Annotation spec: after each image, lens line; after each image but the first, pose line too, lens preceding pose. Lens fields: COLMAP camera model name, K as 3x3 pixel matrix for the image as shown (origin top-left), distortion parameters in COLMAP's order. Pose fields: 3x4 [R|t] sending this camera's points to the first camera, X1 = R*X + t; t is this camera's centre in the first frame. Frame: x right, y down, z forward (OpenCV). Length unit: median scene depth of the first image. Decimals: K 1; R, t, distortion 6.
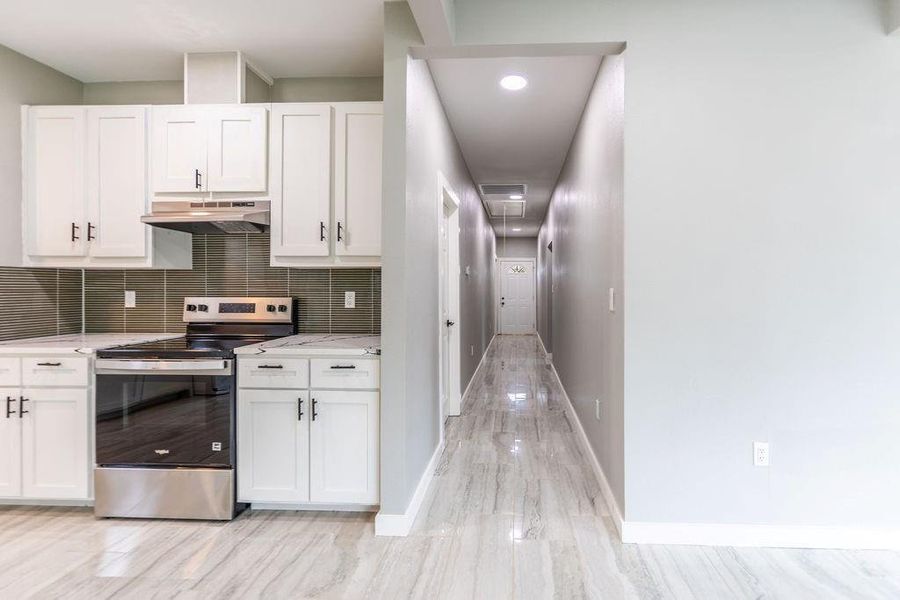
lens RADIAL K [[358.5, 0, 487.6], [0, 358.5, 291.1], [0, 0, 1]] dist [-0.009183, 0.000885]
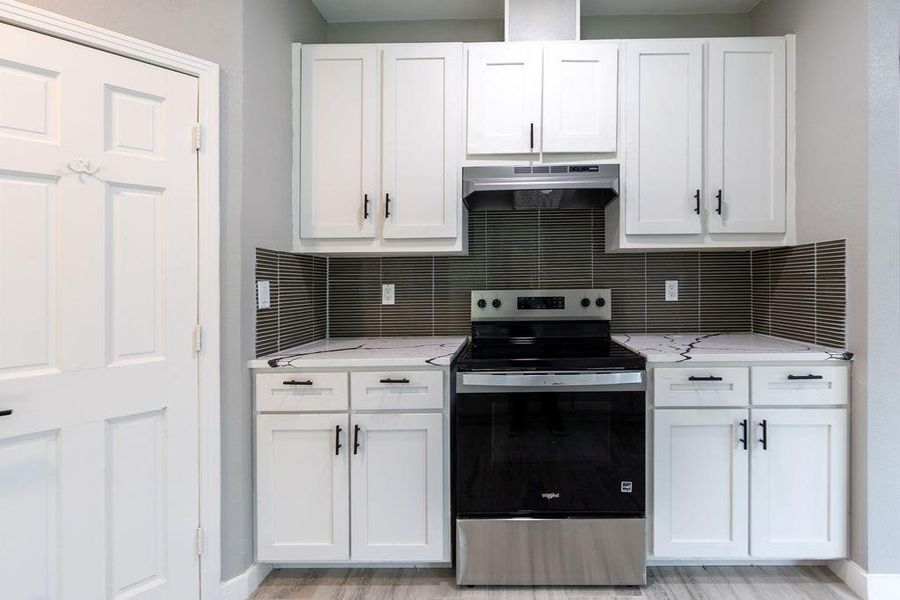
lens RADIAL K [[366.7, 0, 500.3], [0, 366.7, 284.4], [0, 0, 1]] dist [-0.002882, -0.000381]
pose [[0.999880, -0.012957, 0.008501, -0.892950], [0.013001, 0.999902, -0.005178, 0.010785], [-0.008433, 0.005287, 0.999950, 0.203837]]
